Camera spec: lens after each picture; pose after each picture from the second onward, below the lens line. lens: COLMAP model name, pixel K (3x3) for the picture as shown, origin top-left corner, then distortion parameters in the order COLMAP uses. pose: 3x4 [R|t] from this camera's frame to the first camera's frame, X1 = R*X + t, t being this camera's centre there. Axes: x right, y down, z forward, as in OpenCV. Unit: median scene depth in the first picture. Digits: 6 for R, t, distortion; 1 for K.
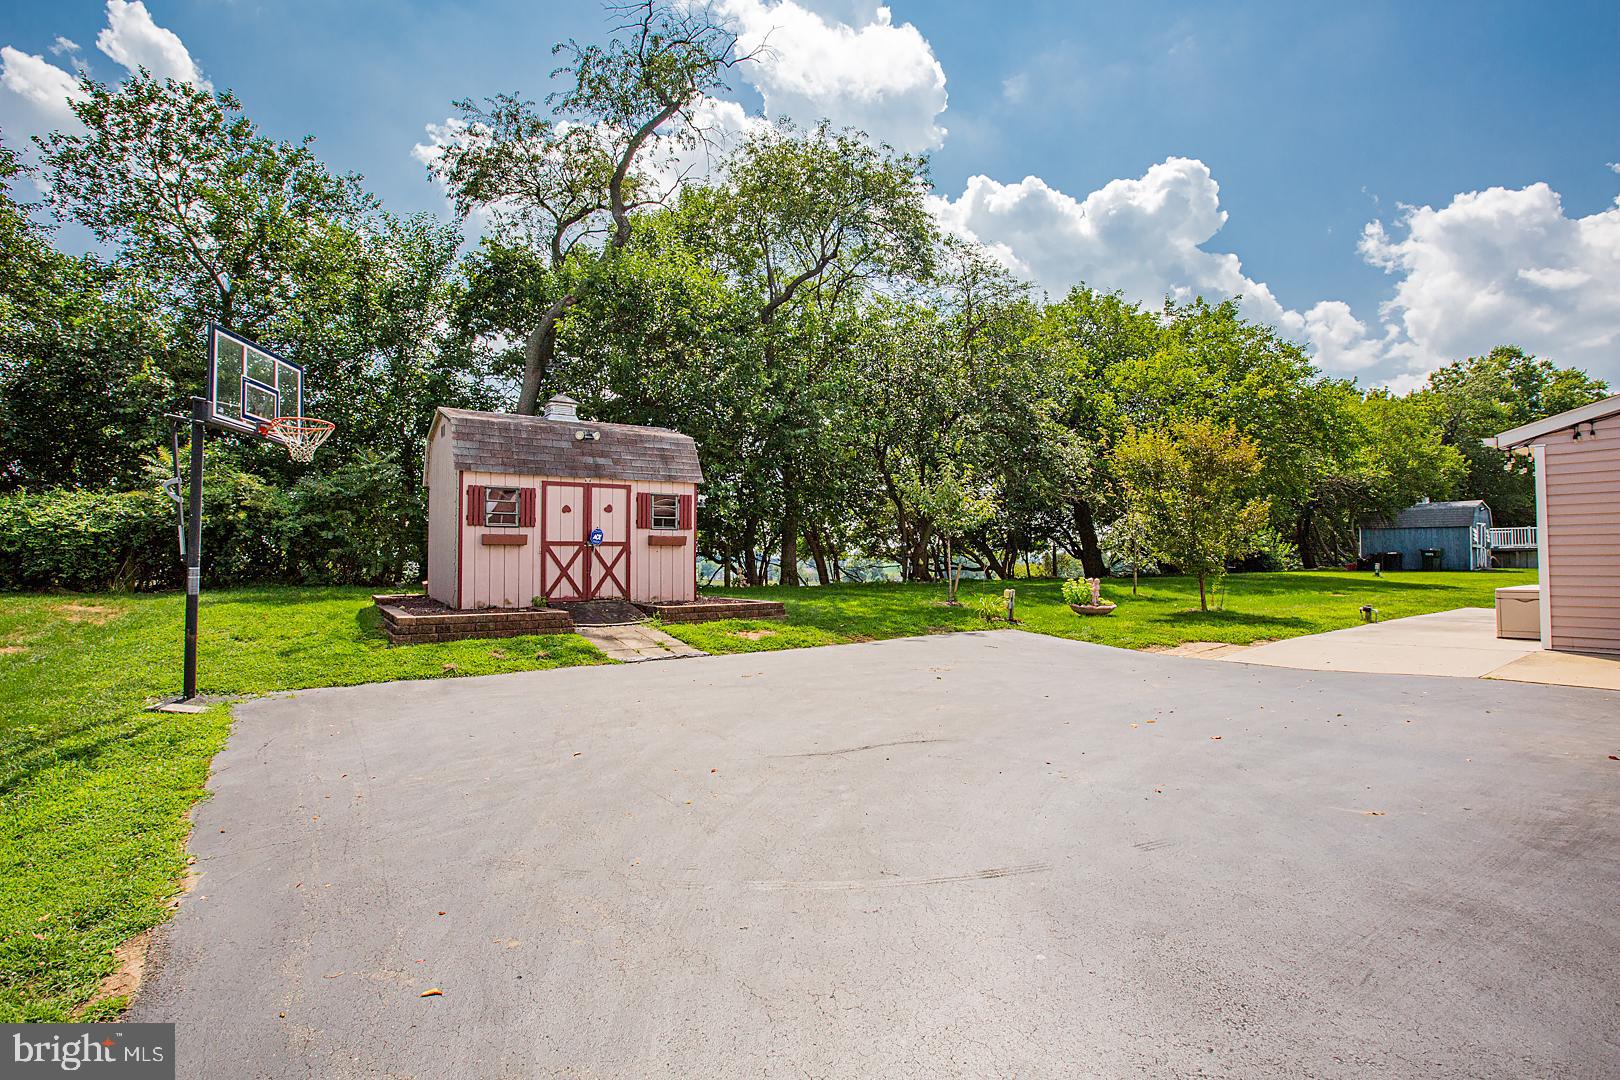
lens RADIAL K [[733.7, 0, 808.6], [0, 733.7, 535.4], [0, 0, 1]] dist [-0.024585, 0.000094]
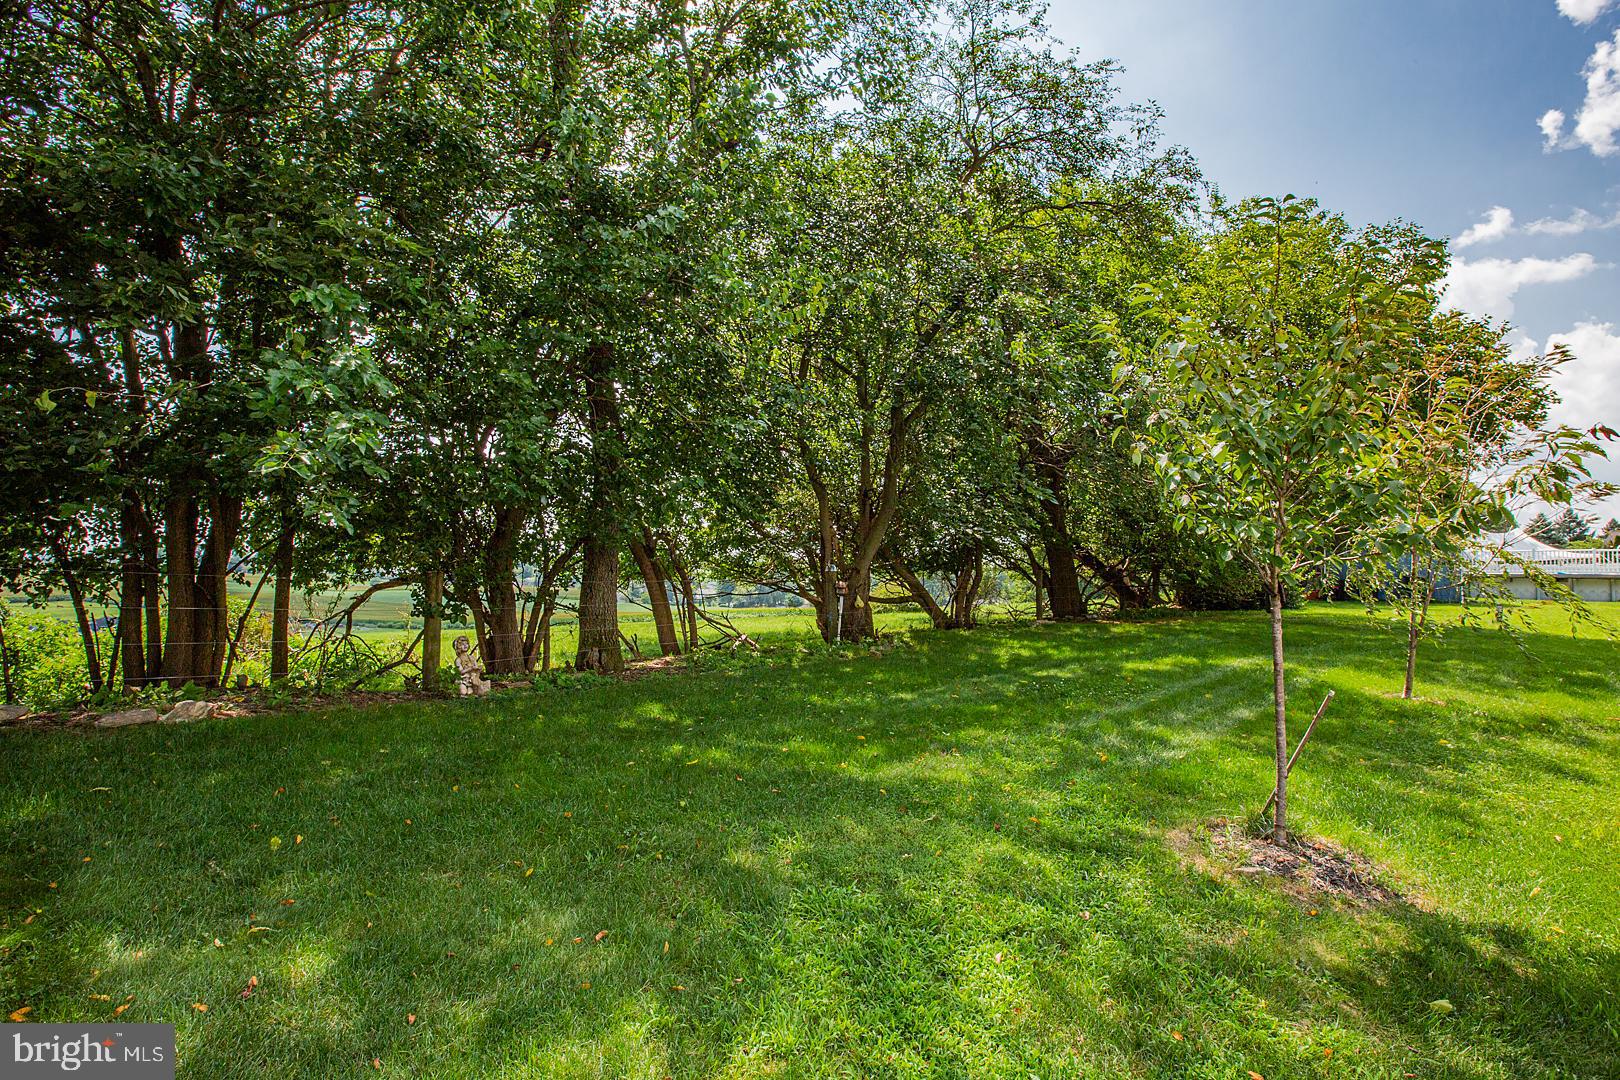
lens RADIAL K [[786.0, 0, 815.2], [0, 786.0, 542.0], [0, 0, 1]] dist [-0.041715, -0.000272]
pose [[0.967592, 0.021540, 0.251599, -0.019190], [-0.021579, 0.999764, -0.002604, -0.004340], [-0.251596, -0.002910, 0.967828, 0.481242]]
